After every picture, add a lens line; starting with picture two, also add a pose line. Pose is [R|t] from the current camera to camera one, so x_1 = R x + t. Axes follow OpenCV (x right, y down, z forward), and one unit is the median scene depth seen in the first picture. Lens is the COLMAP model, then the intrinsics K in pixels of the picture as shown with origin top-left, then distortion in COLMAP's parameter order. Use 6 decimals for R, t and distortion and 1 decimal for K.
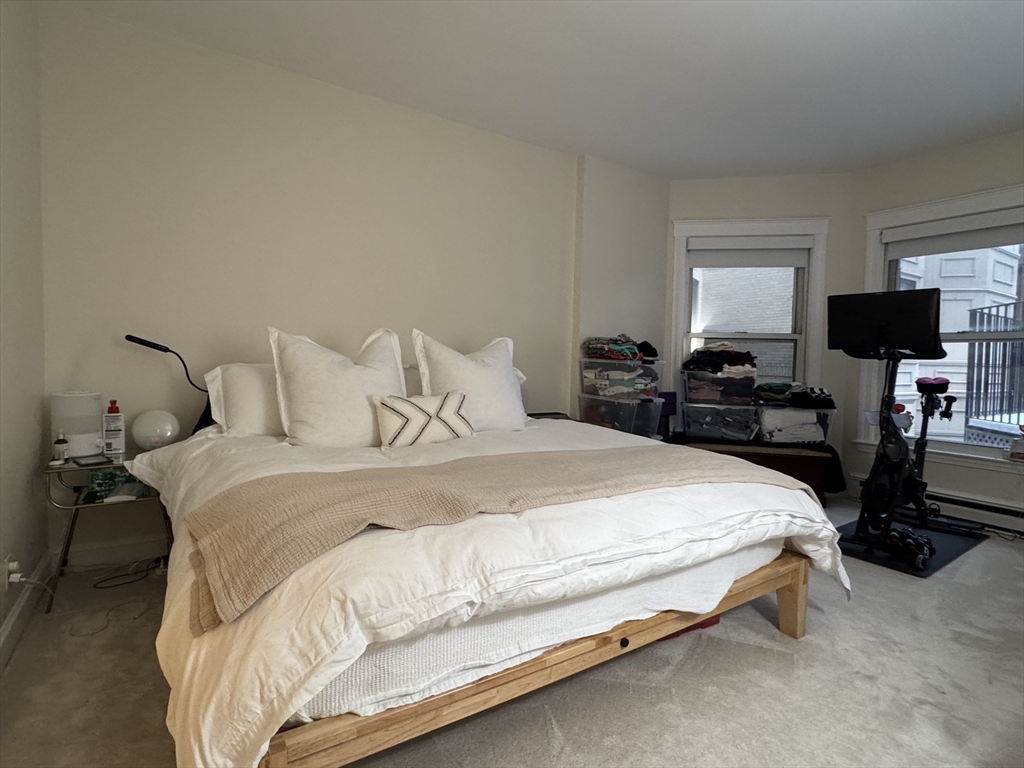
lens RADIAL K [[521.2, 0, 512.6], [0, 521.2, 384.8], [0, 0, 1]] dist [0.000257, 0.000601]
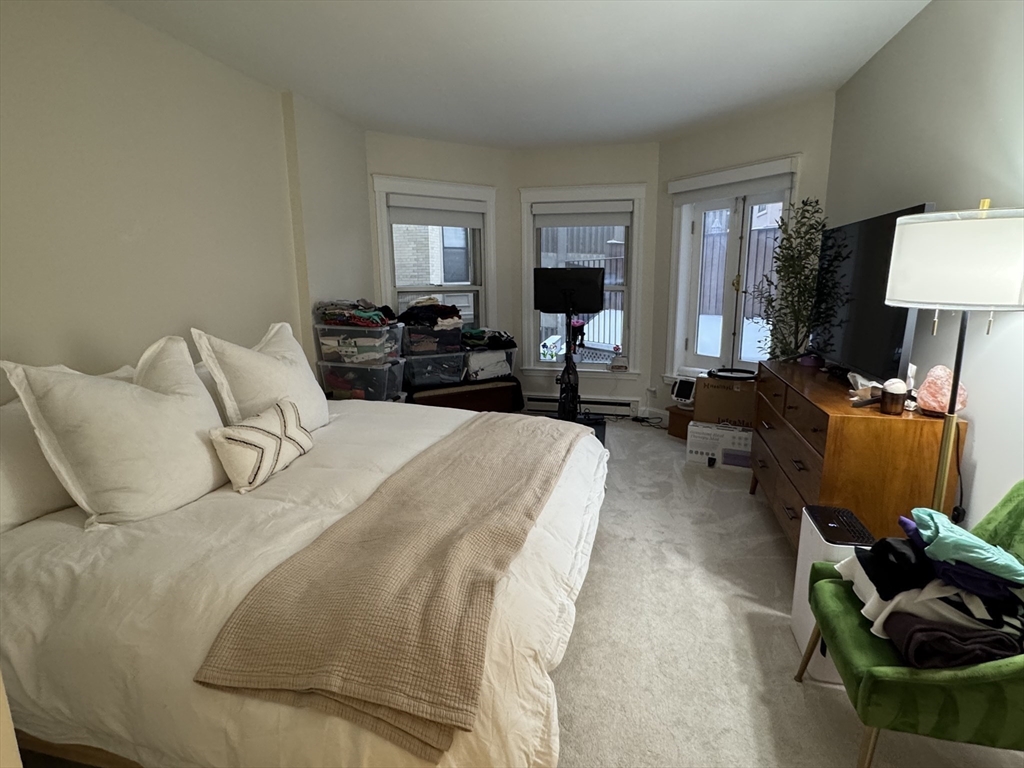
lens RADIAL K [[521.2, 0, 514.7], [0, 521.2, 381.5], [0, 0, 1]] dist [0.000257, 0.000601]
pose [[0.729154, -0.159069, 0.665606, -0.263719], [0.056110, 0.983233, 0.173509, -0.098228], [-0.682046, -0.089168, 0.725853, 0.063163]]
